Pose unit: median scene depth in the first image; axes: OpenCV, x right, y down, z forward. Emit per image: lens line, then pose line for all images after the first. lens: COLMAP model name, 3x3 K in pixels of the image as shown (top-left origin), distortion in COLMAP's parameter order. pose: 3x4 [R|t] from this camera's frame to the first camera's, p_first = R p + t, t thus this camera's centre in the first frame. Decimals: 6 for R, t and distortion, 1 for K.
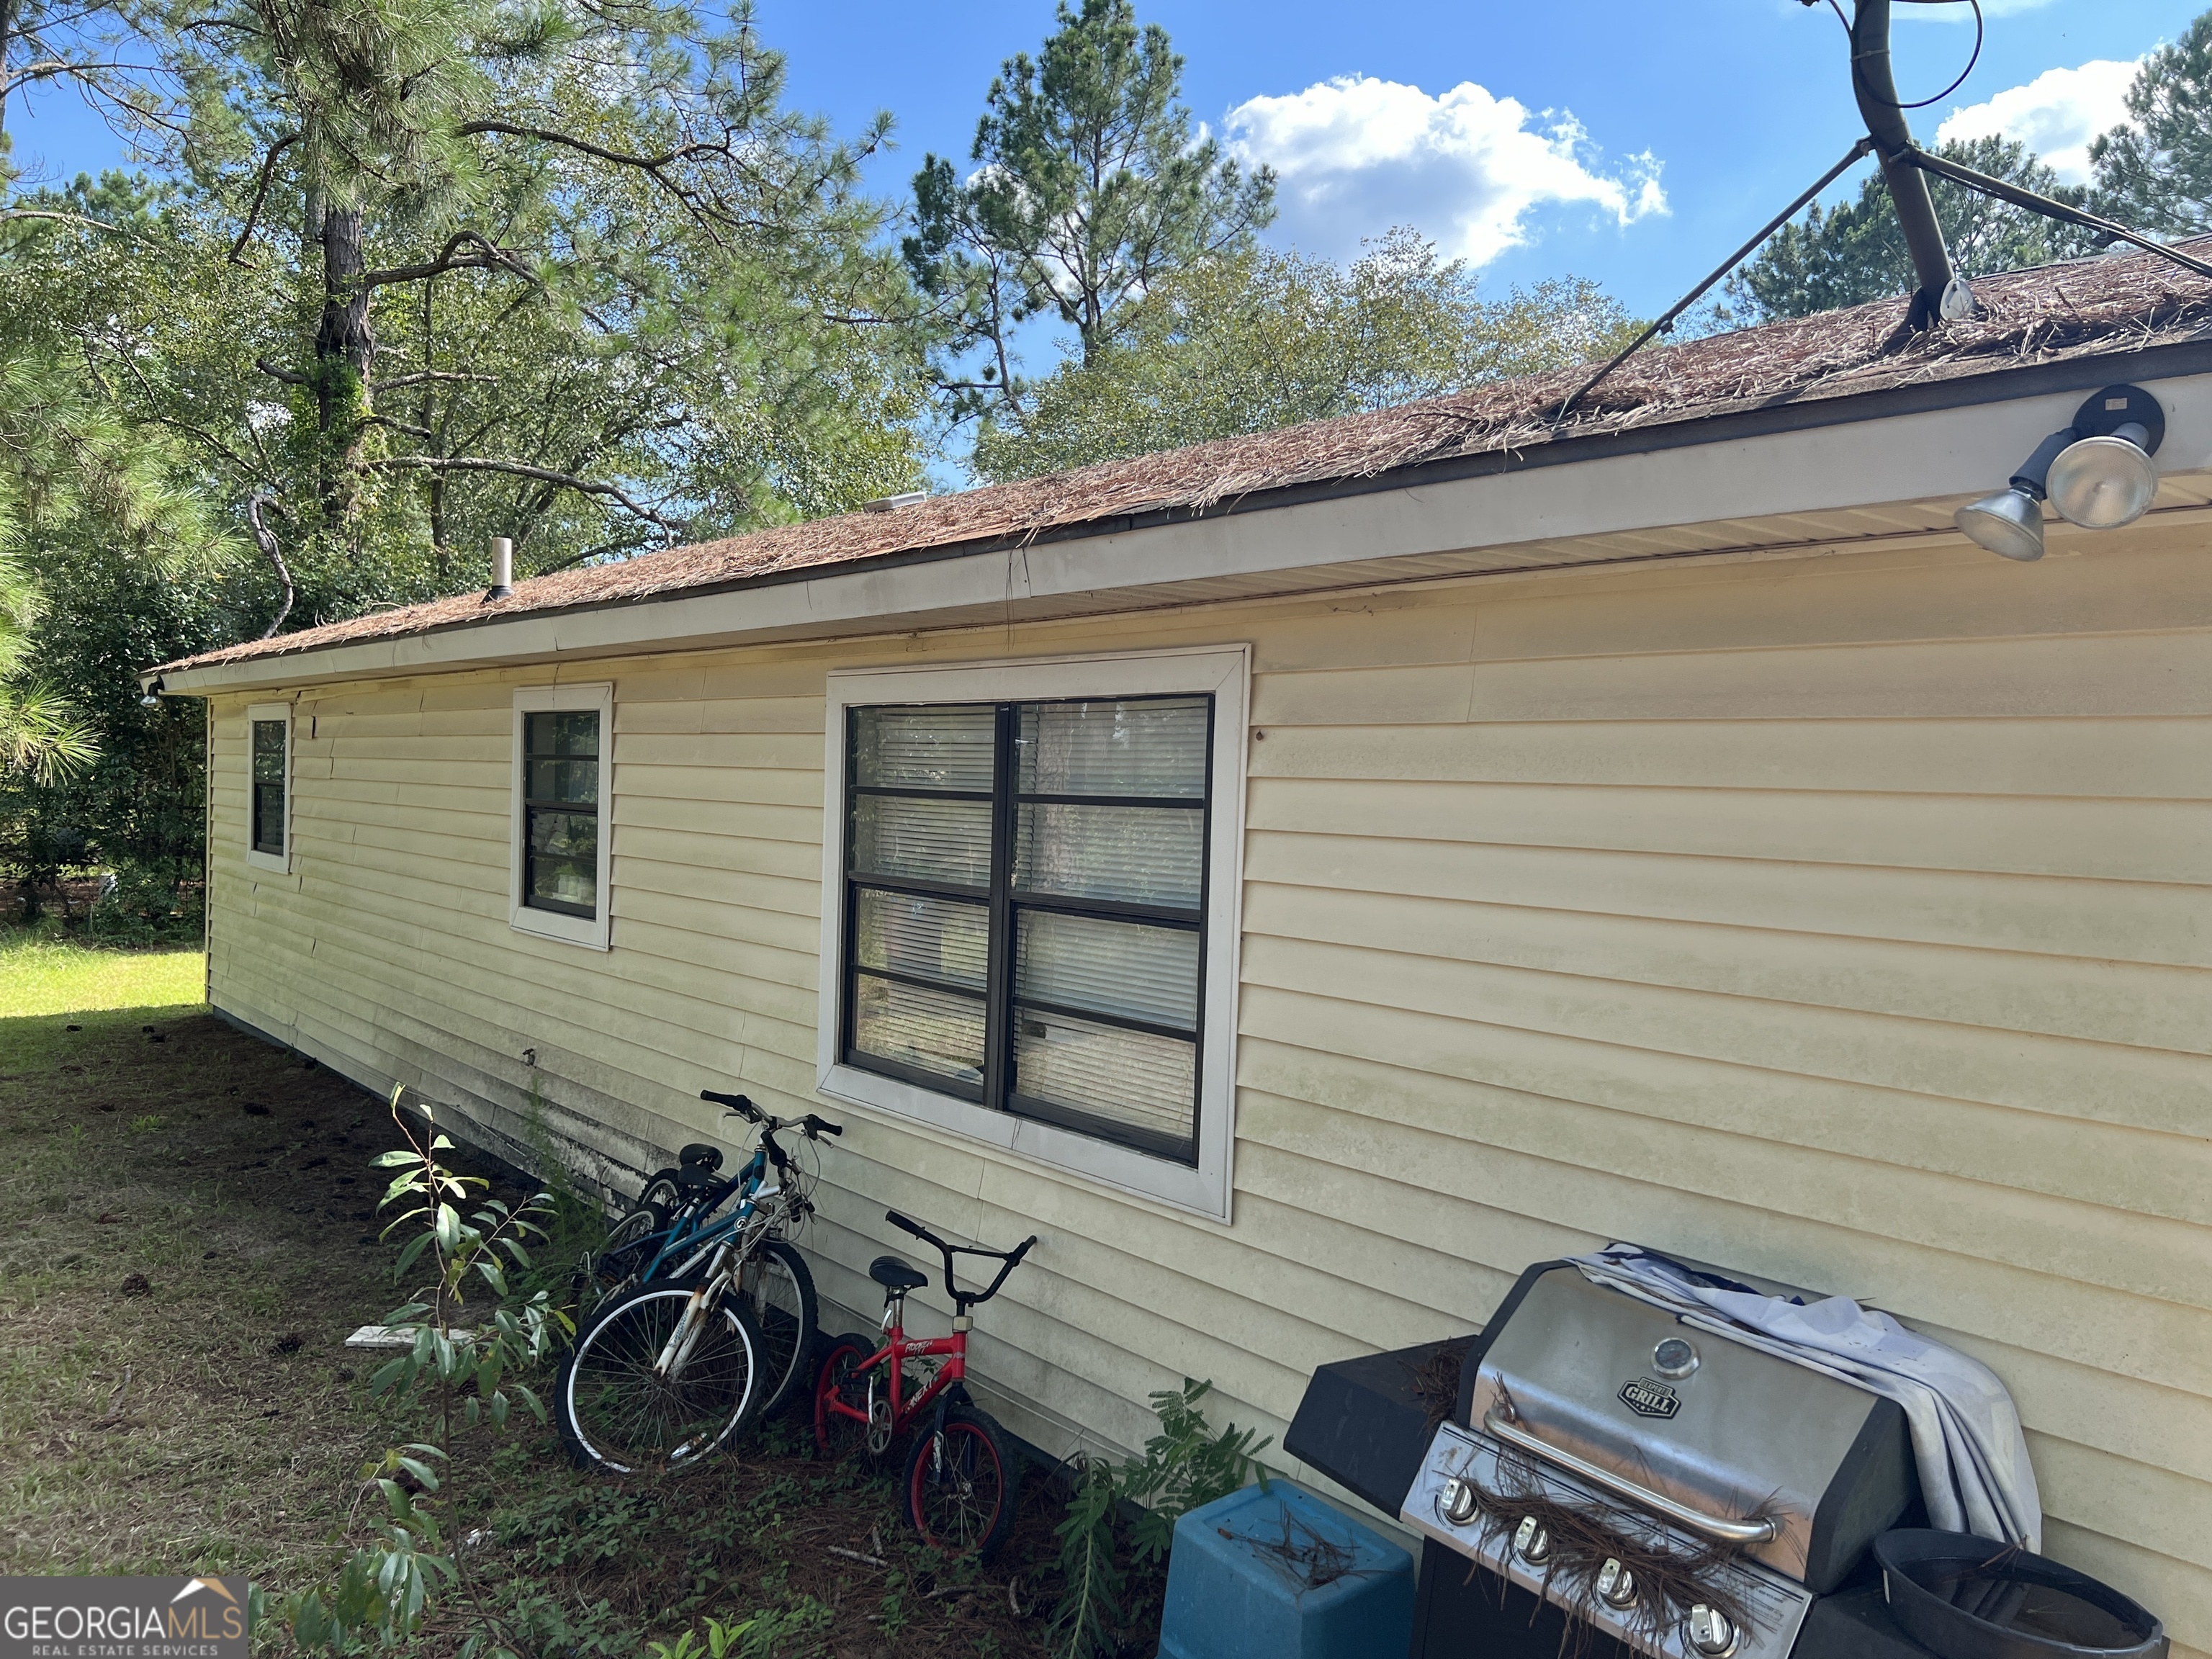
lens RADIAL K [[1645.9, 0, 1106.4], [0, 1645.9, 829.8], [0, 0, 1]] dist [0.104726, -0.070682]
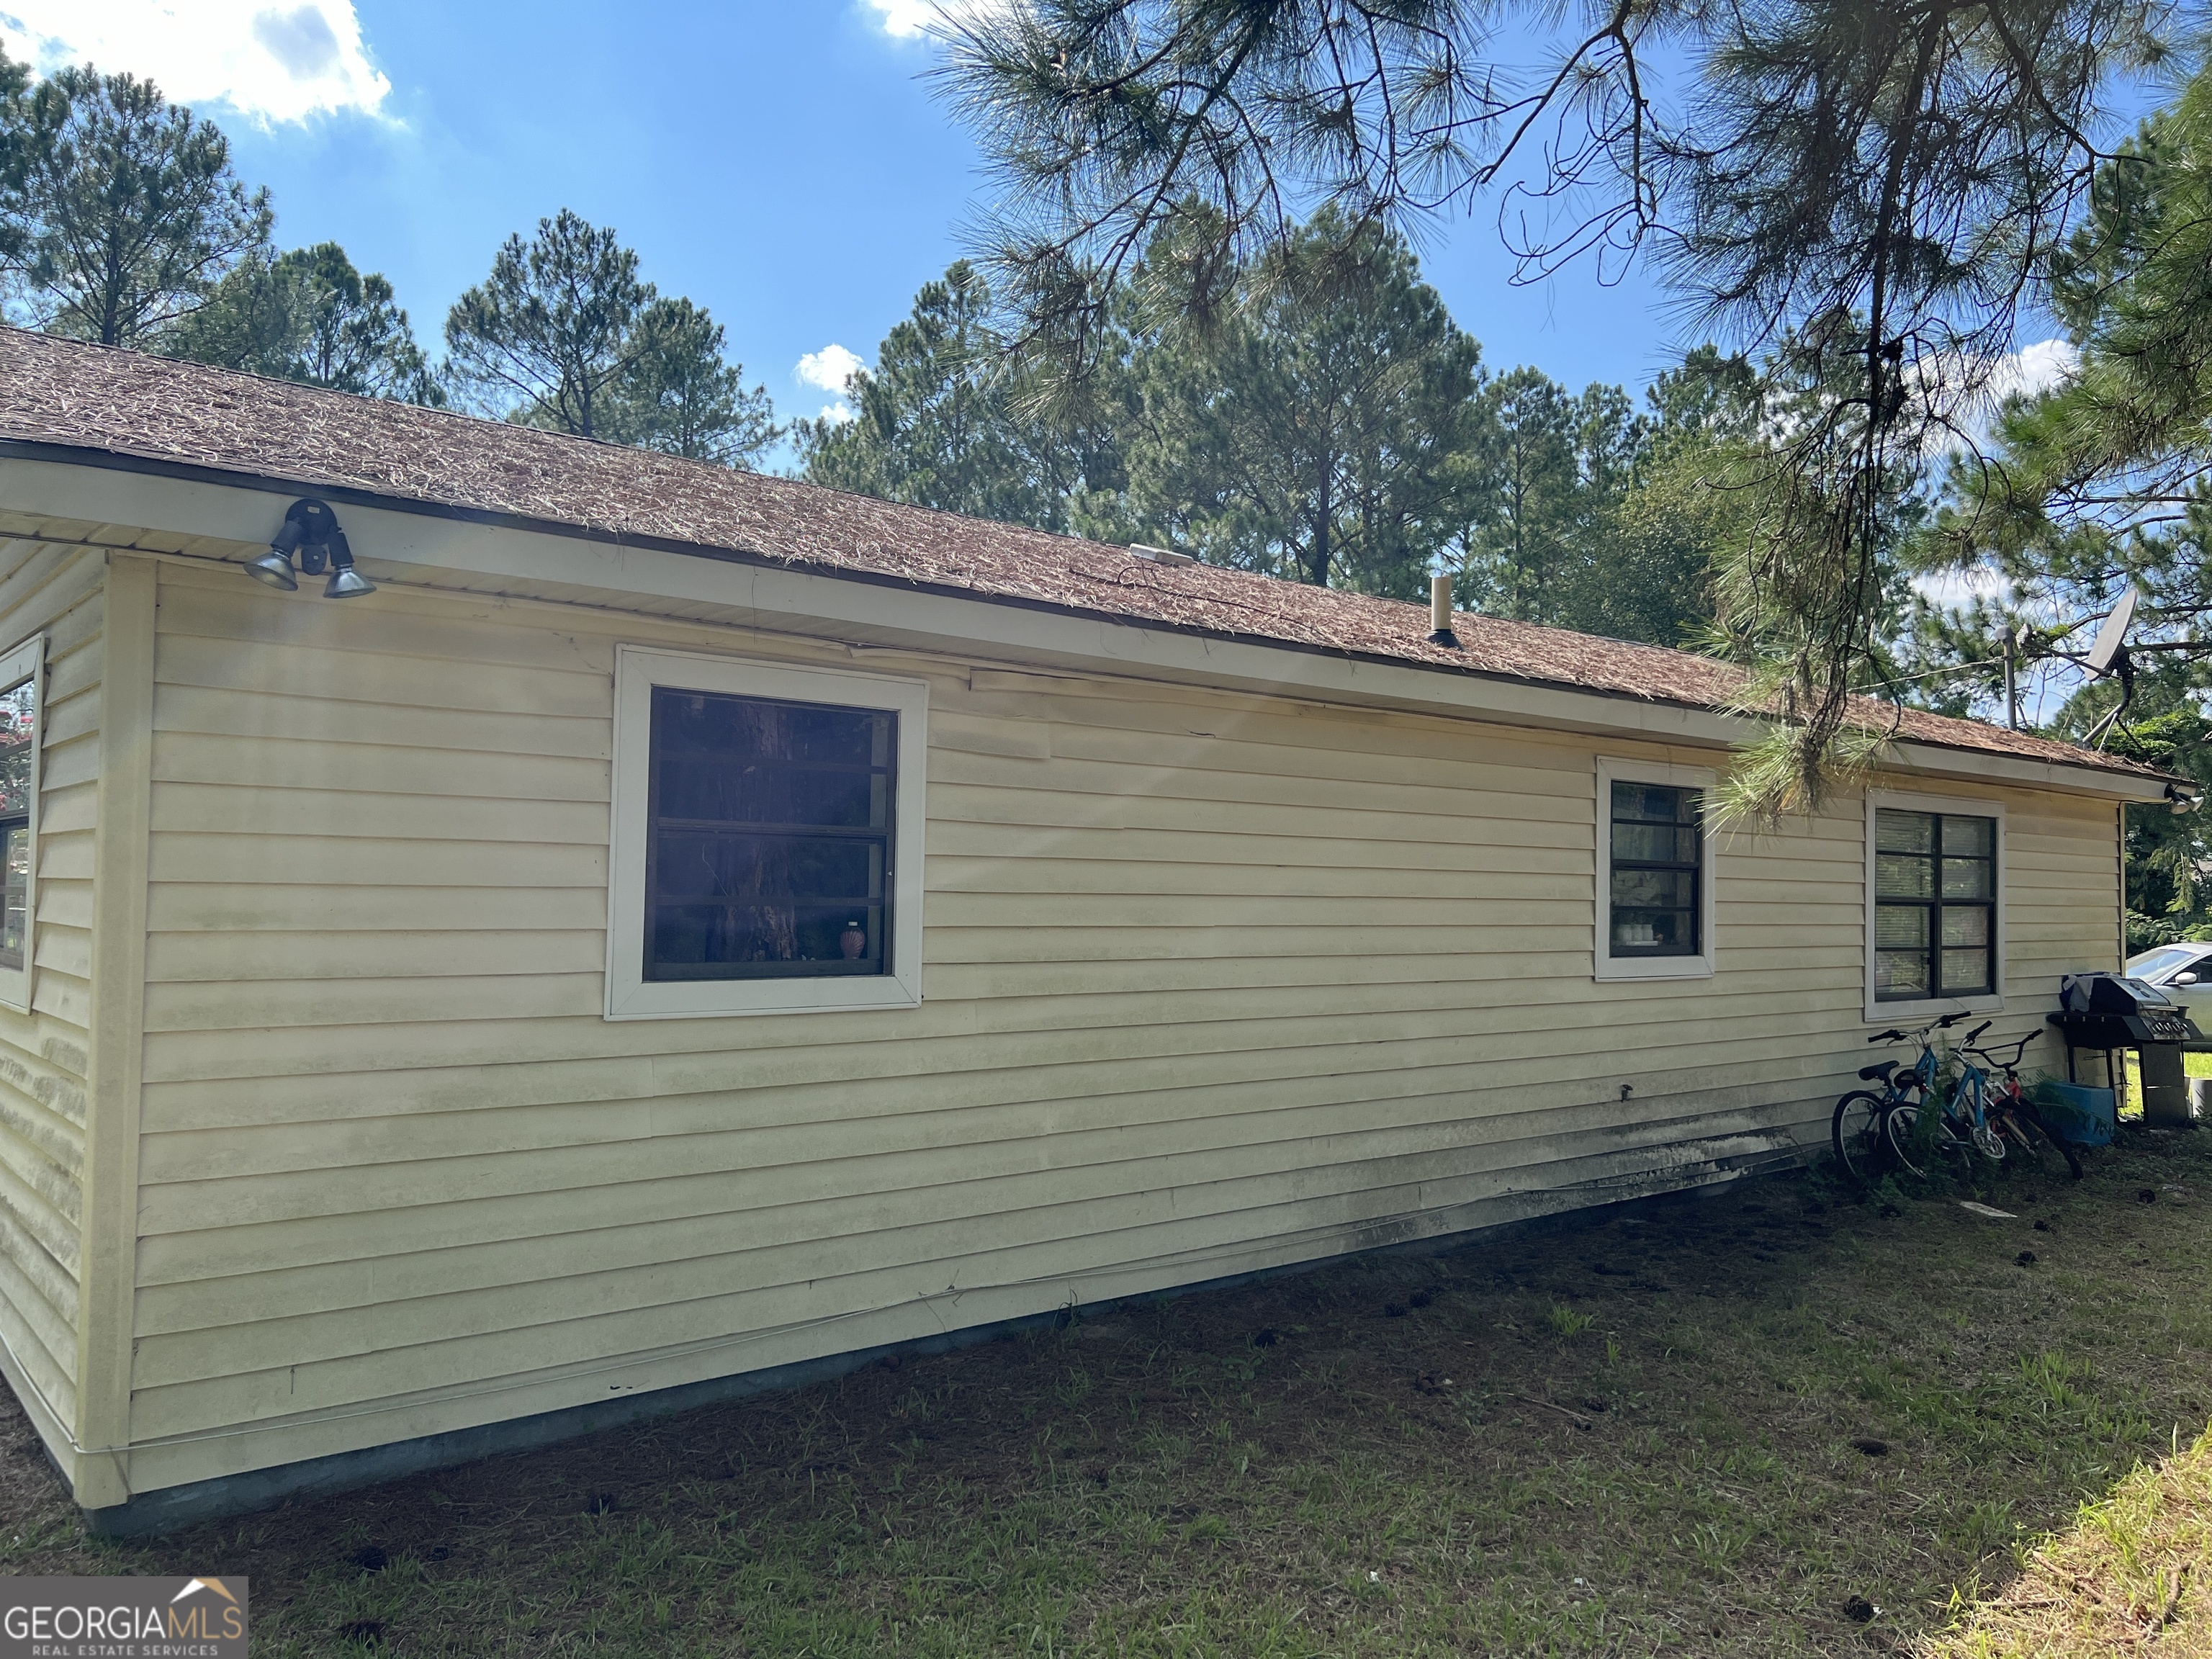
lens RADIAL K [[1645.9, 0, 1106.4], [0, 1645.9, 829.8], [0, 0, 1]] dist [0.104726, -0.070682]
pose [[-0.031041, -0.017684, 0.999362, -0.201102], [-0.005312, 0.999832, 0.017528, -0.007824], [-0.999504, -0.004765, -0.031129, 0.193307]]
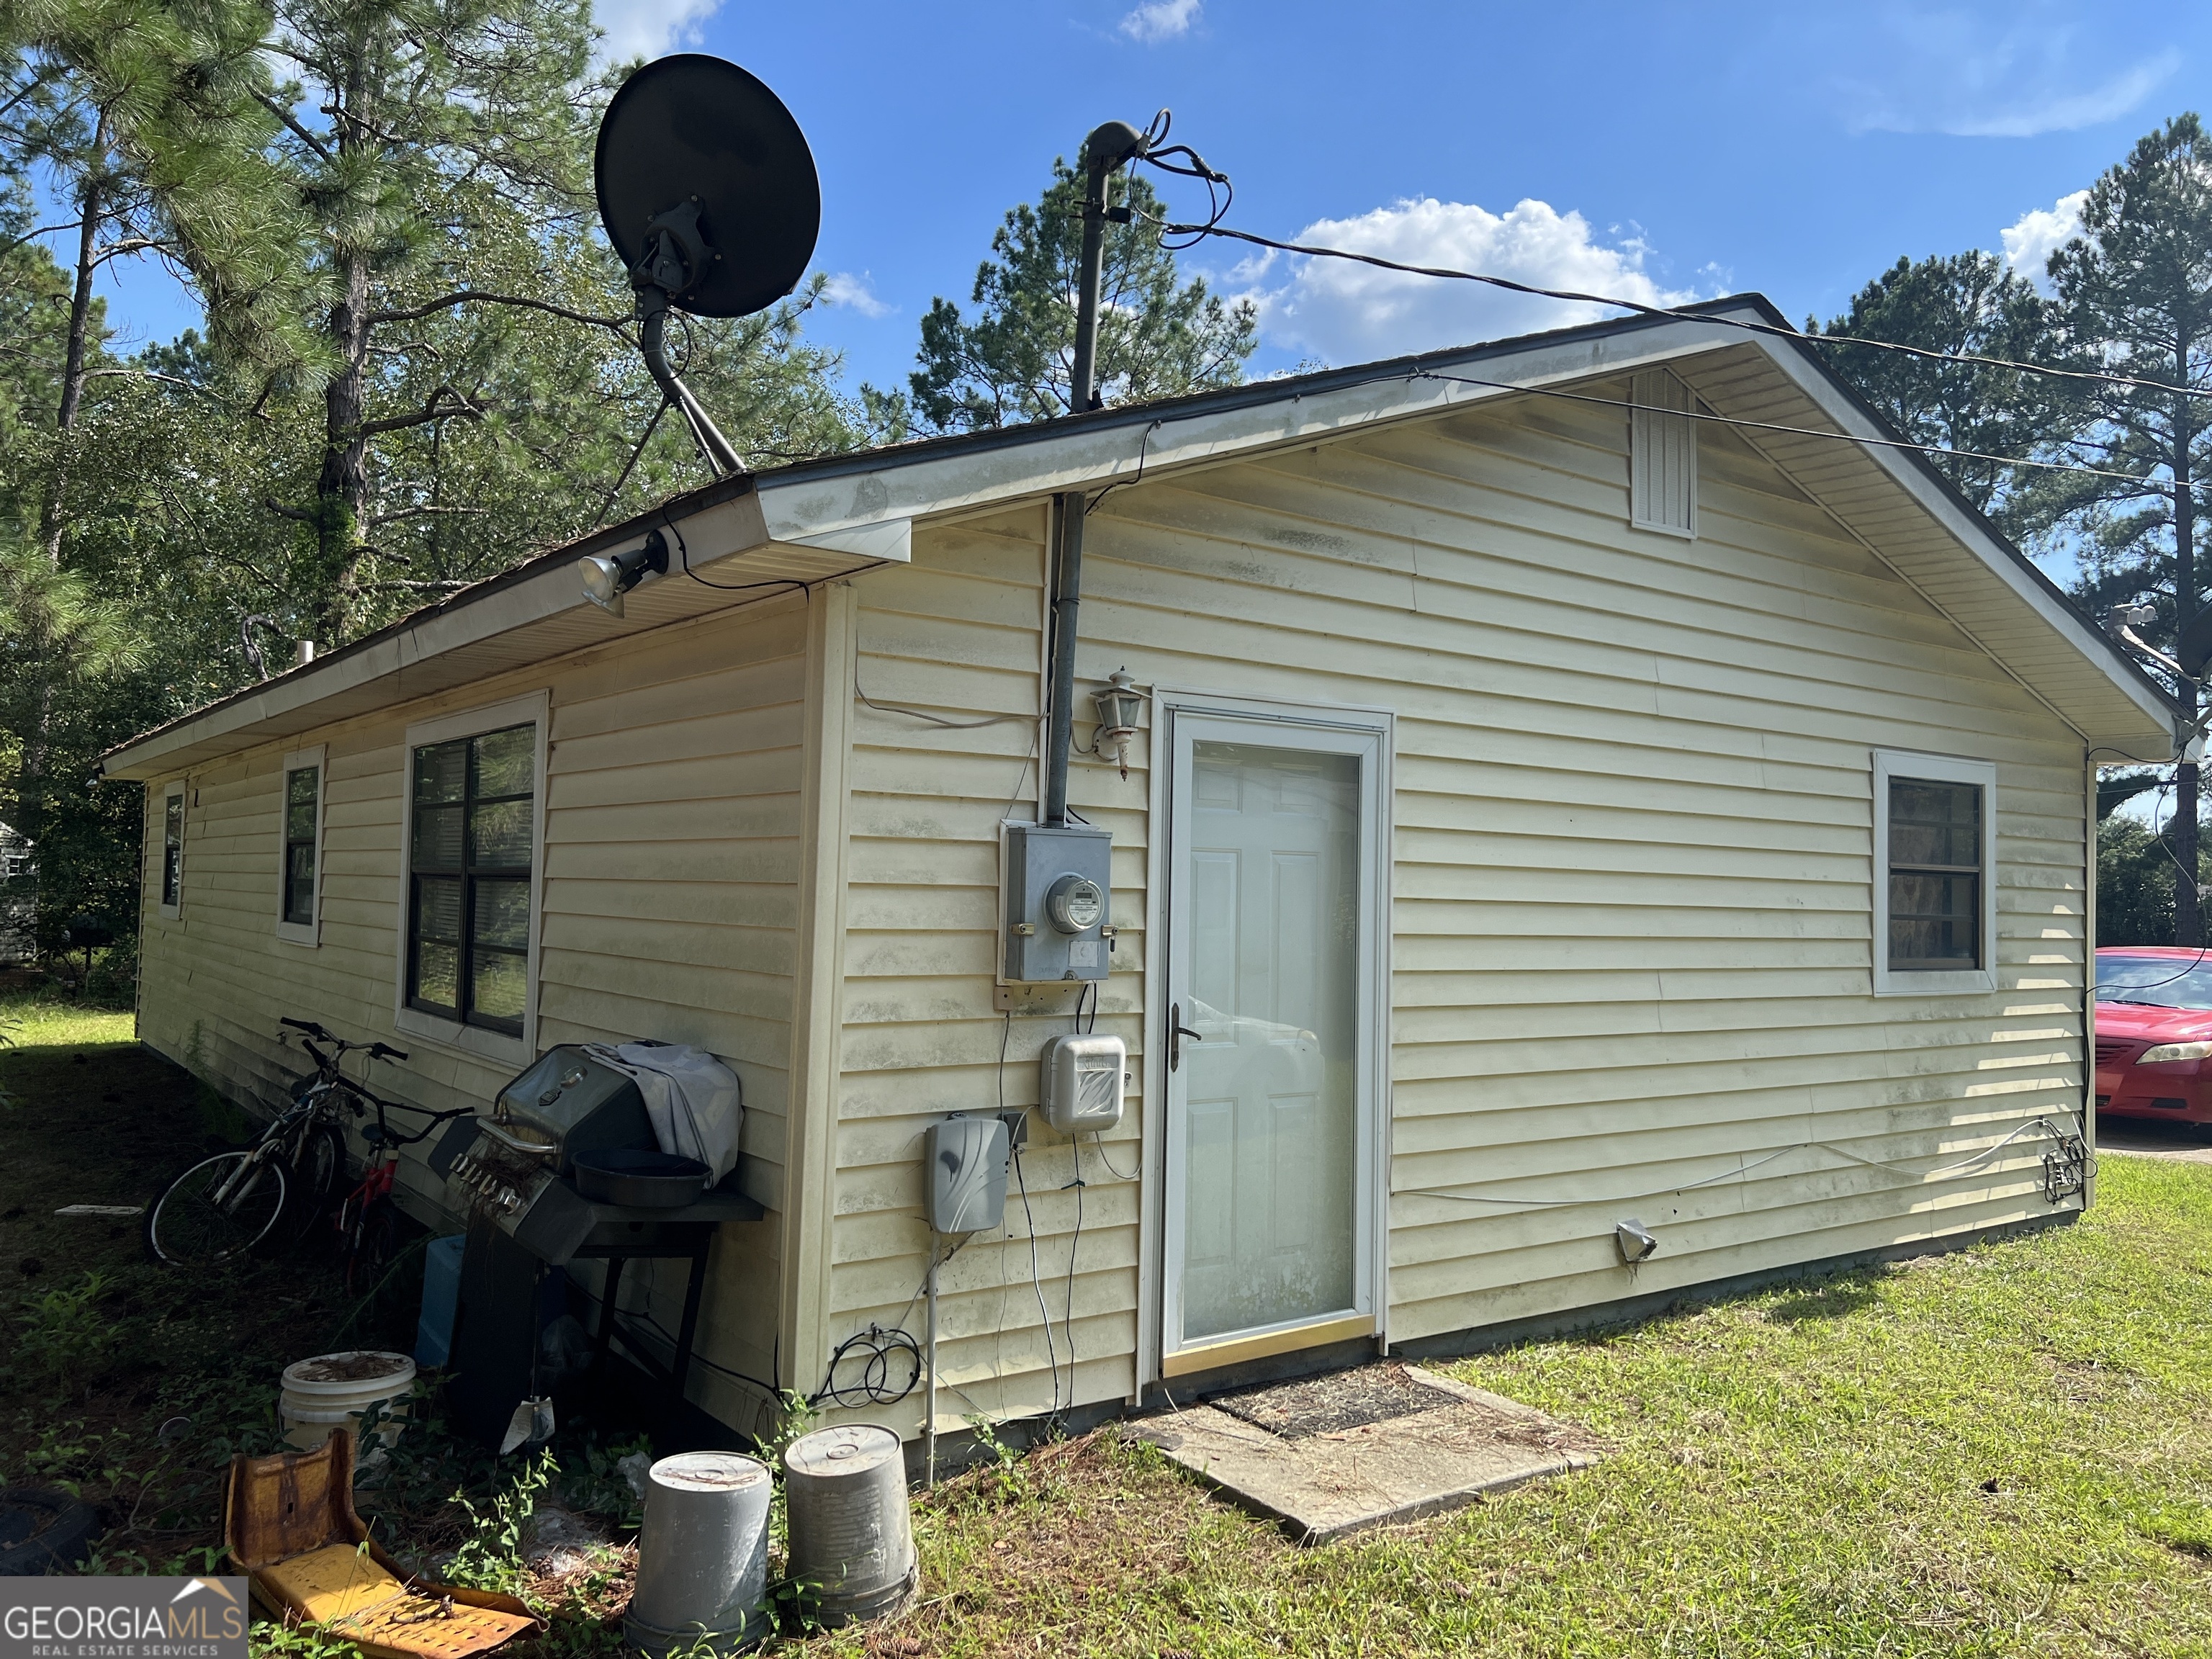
lens RADIAL K [[1636.2, 0, 1063.4], [0, 1636.2, 829.8], [0, 0, 1]] dist [0.116458, -0.055222]
pose [[0.997767, -0.003077, -0.066720, 0.048409], [-0.001309, 0.997845, -0.065599, 0.008465], [0.066778, 0.065540, 0.995613, -0.036205]]
